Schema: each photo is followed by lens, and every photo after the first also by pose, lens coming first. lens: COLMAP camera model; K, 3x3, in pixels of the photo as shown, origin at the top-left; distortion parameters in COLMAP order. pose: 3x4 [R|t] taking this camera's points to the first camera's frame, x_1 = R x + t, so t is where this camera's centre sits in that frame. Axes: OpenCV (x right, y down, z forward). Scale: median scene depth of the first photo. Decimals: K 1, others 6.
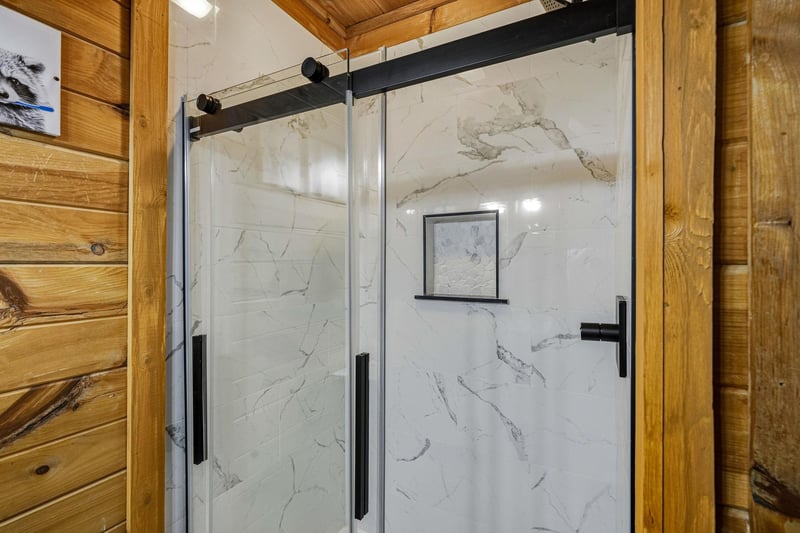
lens RADIAL K [[372.6, 0, 401.2], [0, 372.6, 266.2], [0, 0, 1]] dist [0.001735, -0.000646]
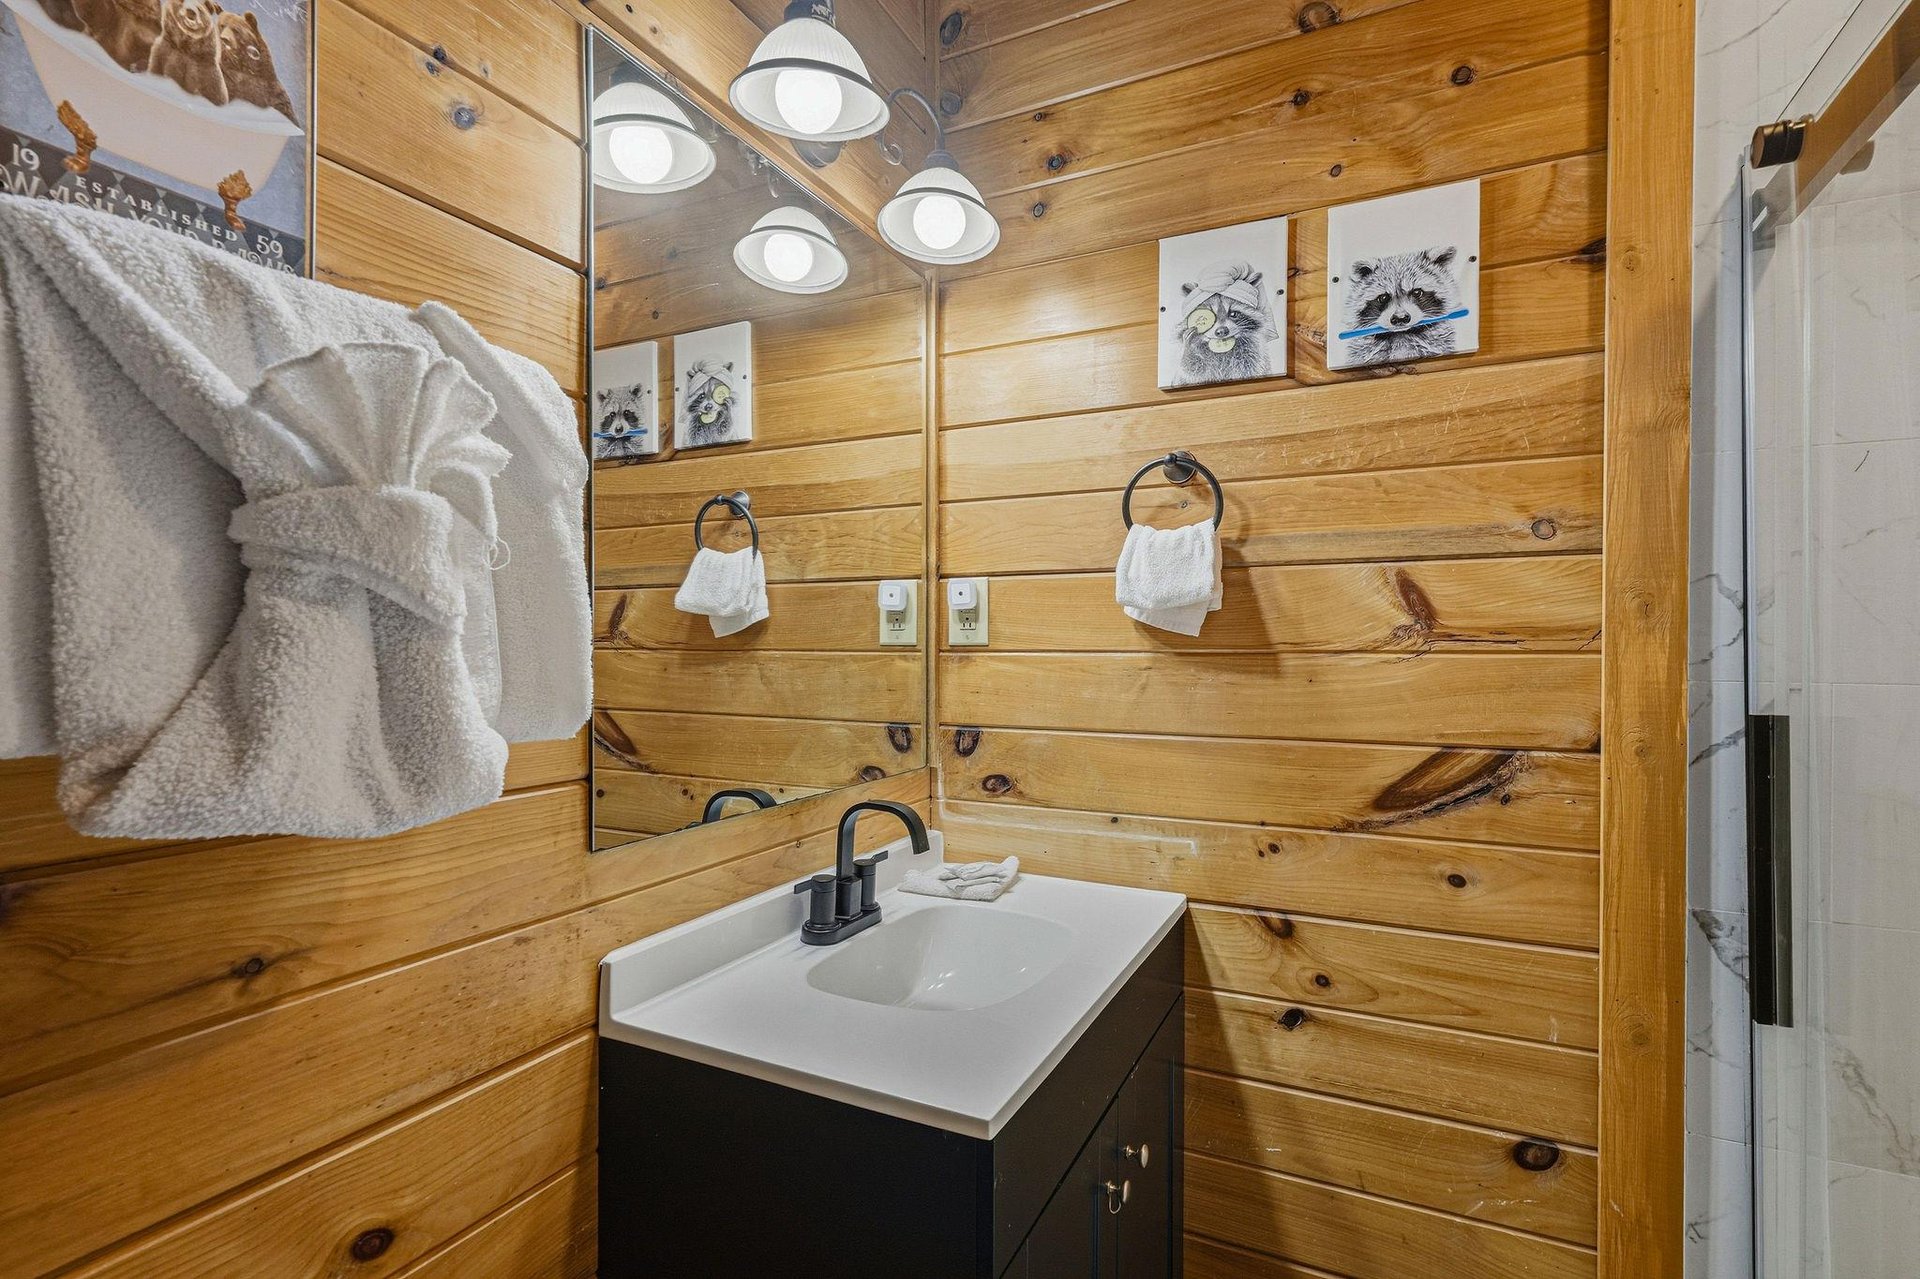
lens RADIAL K [[894.3, 0, 963.4], [0, 894.3, 639.1], [0, 0, 1]] dist [0.001735, -0.000646]
pose [[0.034146, 0.000030, -0.999417, 0.498334], [0.003465, 0.999994, 0.000148, 0.117766], [0.999411, -0.003468, 0.034146, 0.094431]]
